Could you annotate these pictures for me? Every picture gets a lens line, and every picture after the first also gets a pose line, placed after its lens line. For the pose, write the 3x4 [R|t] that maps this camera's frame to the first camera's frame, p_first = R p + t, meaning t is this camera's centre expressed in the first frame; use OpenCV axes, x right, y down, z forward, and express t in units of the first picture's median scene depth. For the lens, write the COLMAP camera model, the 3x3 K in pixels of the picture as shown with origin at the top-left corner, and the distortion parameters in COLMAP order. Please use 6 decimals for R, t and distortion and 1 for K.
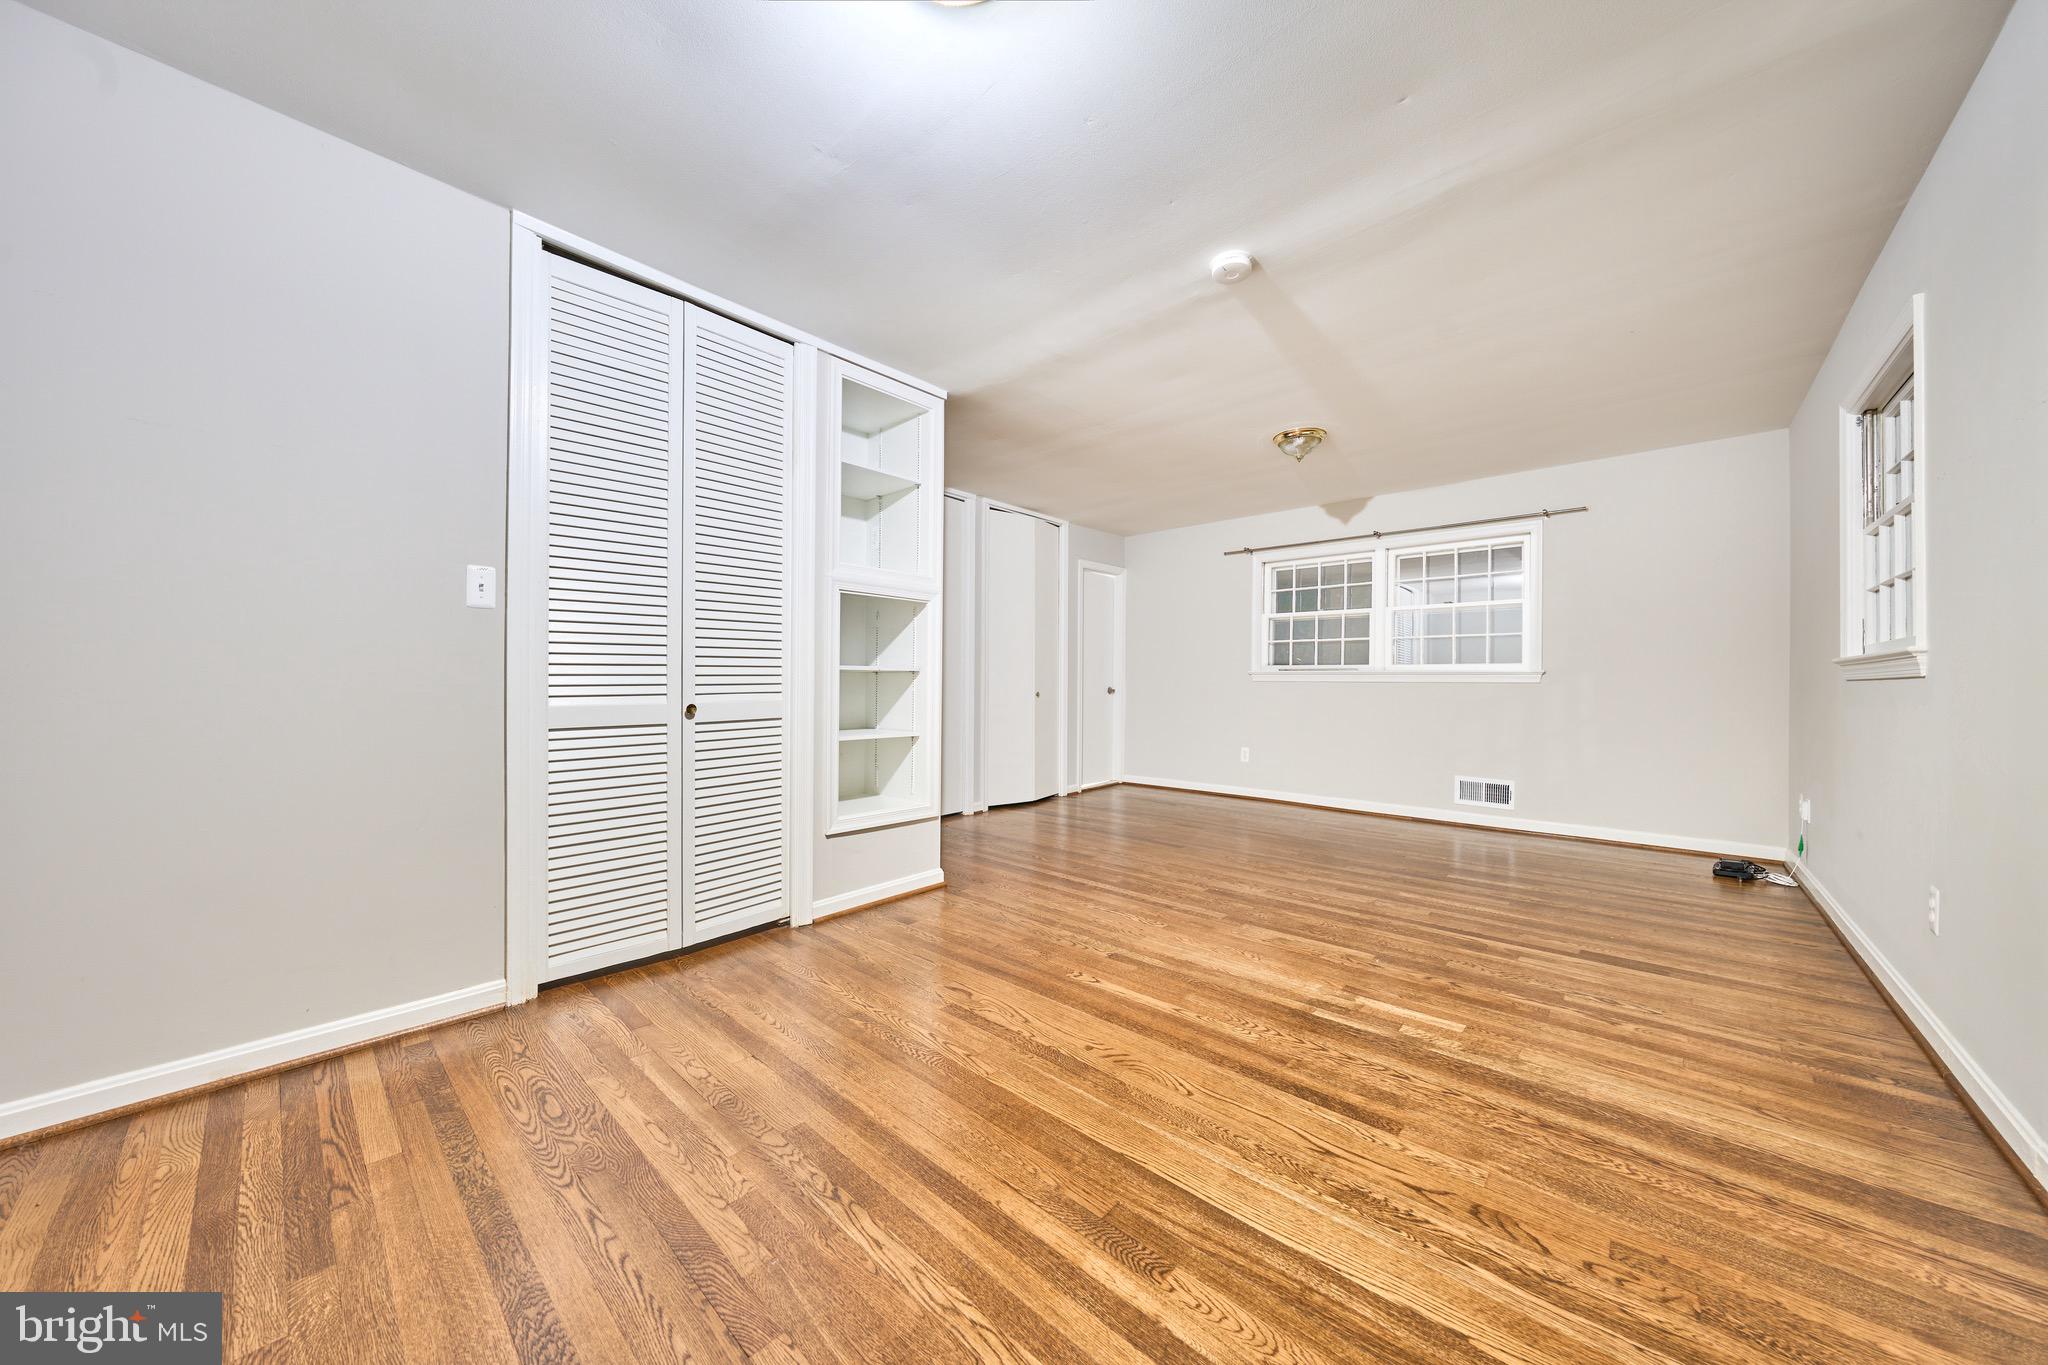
lens RADIAL K [[697.2, 0, 1024.0], [0, 697.2, 682.5], [0, 0, 1]] dist [-0.000450, -0.000005]
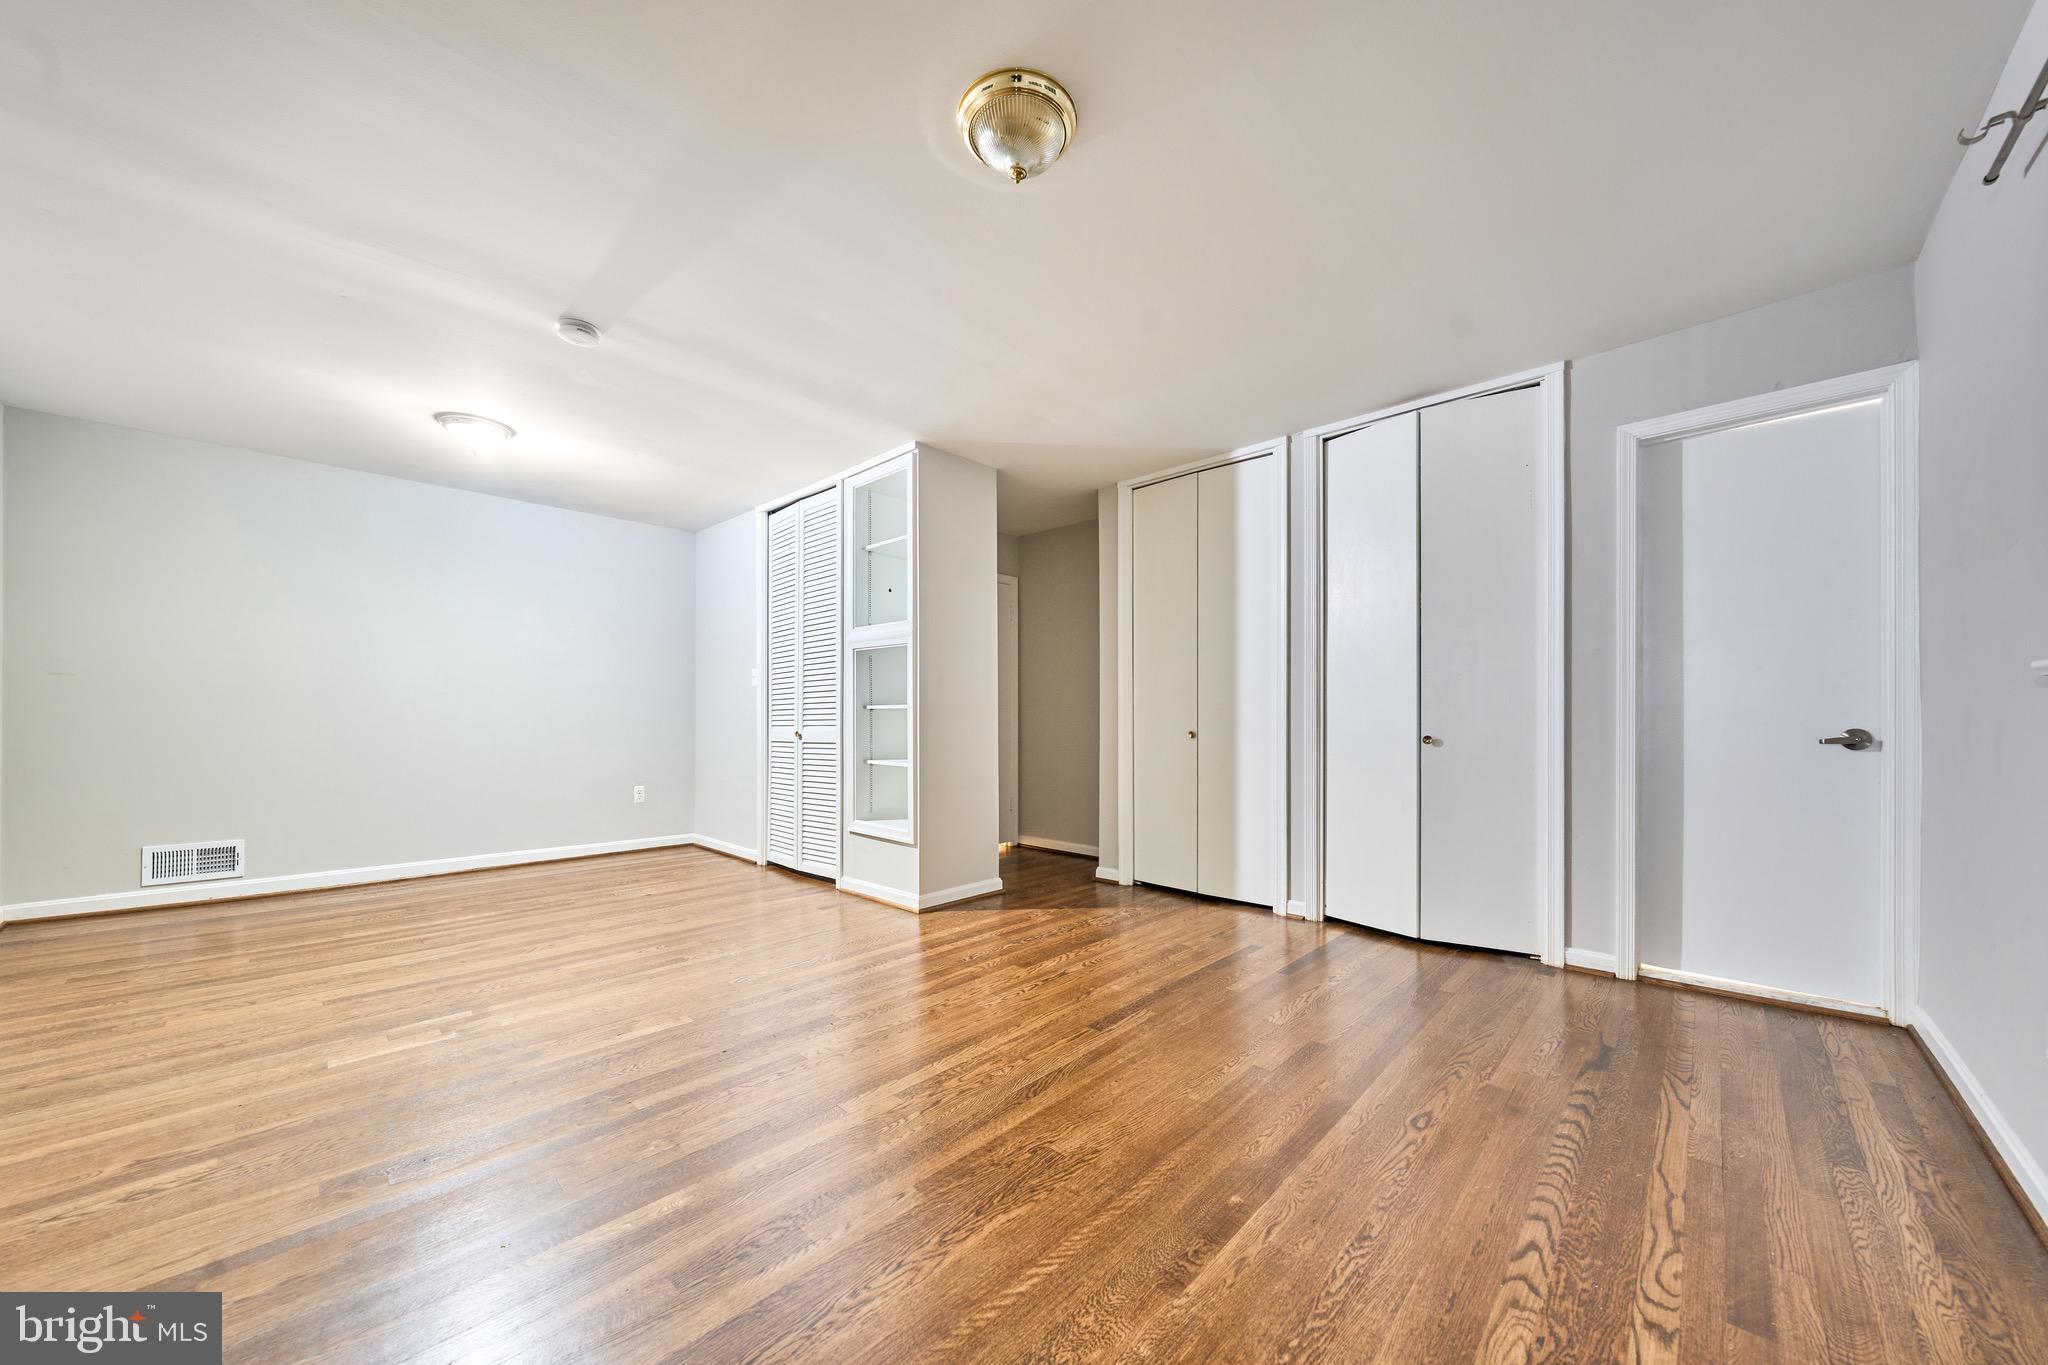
lens RADIAL K [[727.2, 0, 1032.6], [0, 727.2, 717.3], [0, 0, 1]] dist [-0.003444, -0.000093]
pose [[-0.026907, -0.008045, -0.999606, 1.480212], [-0.000594, 0.999968, -0.008032, 0.010607], [0.999638, 0.000377, -0.026911, 1.834802]]
